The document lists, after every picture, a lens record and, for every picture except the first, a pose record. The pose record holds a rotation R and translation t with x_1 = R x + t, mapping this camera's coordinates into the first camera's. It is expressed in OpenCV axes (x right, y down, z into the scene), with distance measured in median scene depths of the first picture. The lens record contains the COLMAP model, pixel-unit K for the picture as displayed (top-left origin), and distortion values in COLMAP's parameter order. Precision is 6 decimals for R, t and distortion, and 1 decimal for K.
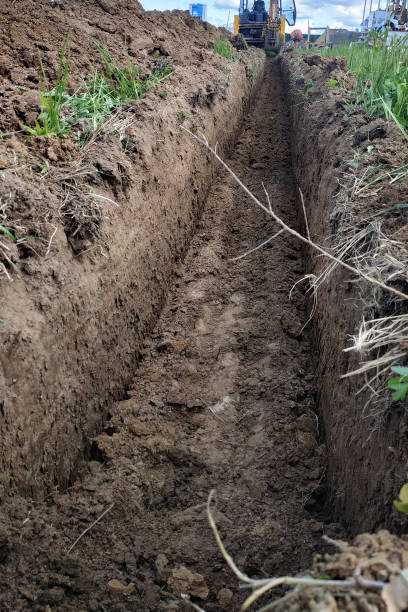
lens RADIAL K [[672.2, 0, 204.0], [0, 672.2, 306.0], [0, 0, 1]] dist [0.097749, -0.321587]
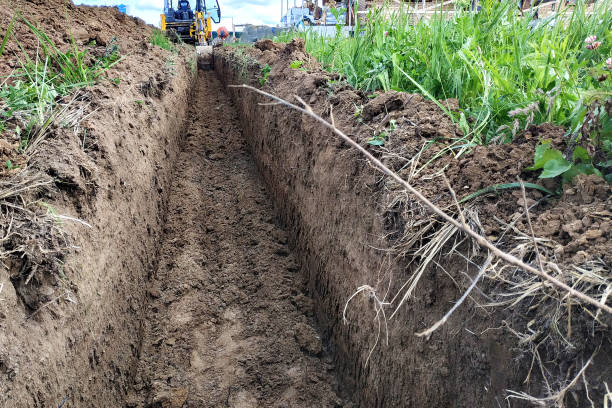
lens RADIAL K [[672.2, 0, 335.8], [0, 672.2, 179.2], [0, 0, 1]] dist [0.097749, -0.321587]
pose [[0.956605, -0.095984, 0.275125, -0.047096], [0.140558, 0.979077, -0.147145, -0.038695], [-0.255245, 0.179431, 0.950081, 0.180768]]
